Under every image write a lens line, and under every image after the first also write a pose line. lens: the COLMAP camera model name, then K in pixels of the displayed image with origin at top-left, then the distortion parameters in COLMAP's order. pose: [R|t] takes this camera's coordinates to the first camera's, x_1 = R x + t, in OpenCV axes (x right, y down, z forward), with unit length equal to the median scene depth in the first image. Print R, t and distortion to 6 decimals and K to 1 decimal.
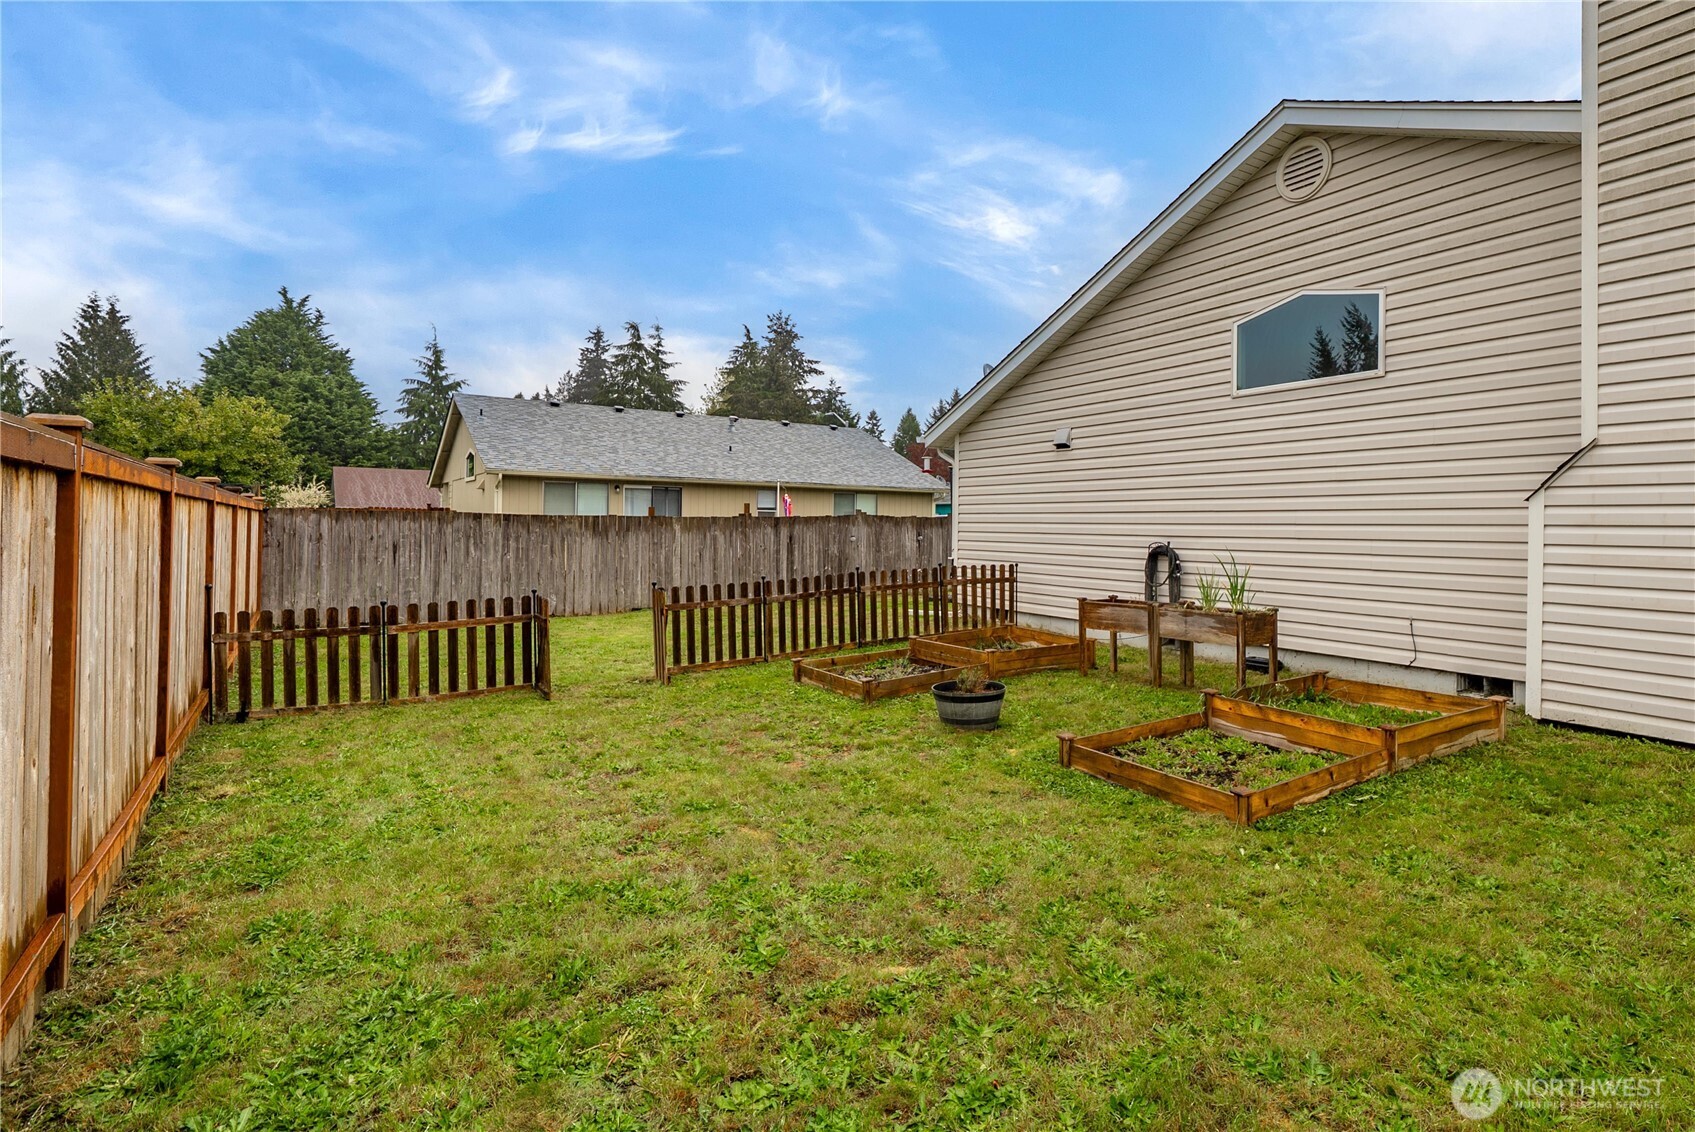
lens RADIAL K [[939.9, 0, 847.2], [0, 939.9, 566.9], [0, 0, 1]] dist [0.008673, 0.001323]
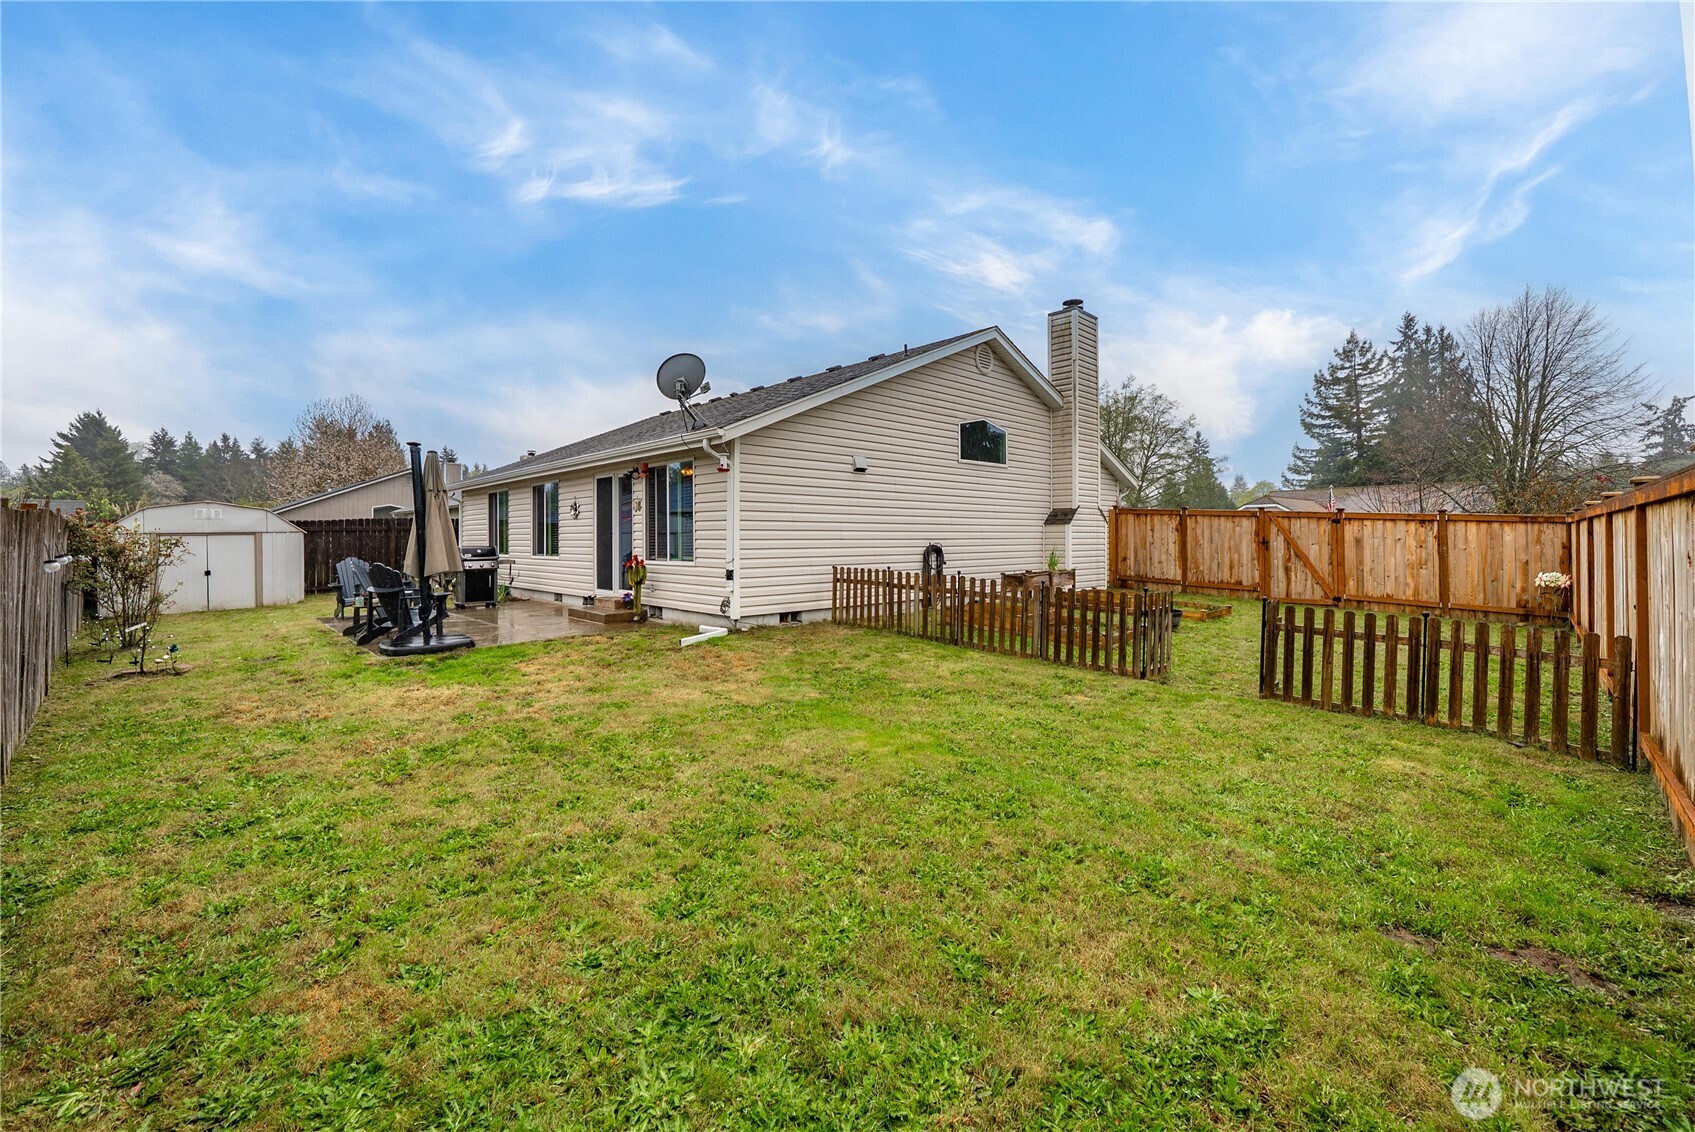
lens RADIAL K [[683.8, 0, 874.5], [0, 683.8, 539.8], [0, 0, 1]] dist [-0.011265, -0.000025]
pose [[-0.277912, -0.023553, 0.960318, -0.664079], [0.034222, 0.998822, 0.034401, -0.065545], [-0.959997, 0.042425, -0.276779, 1.240359]]
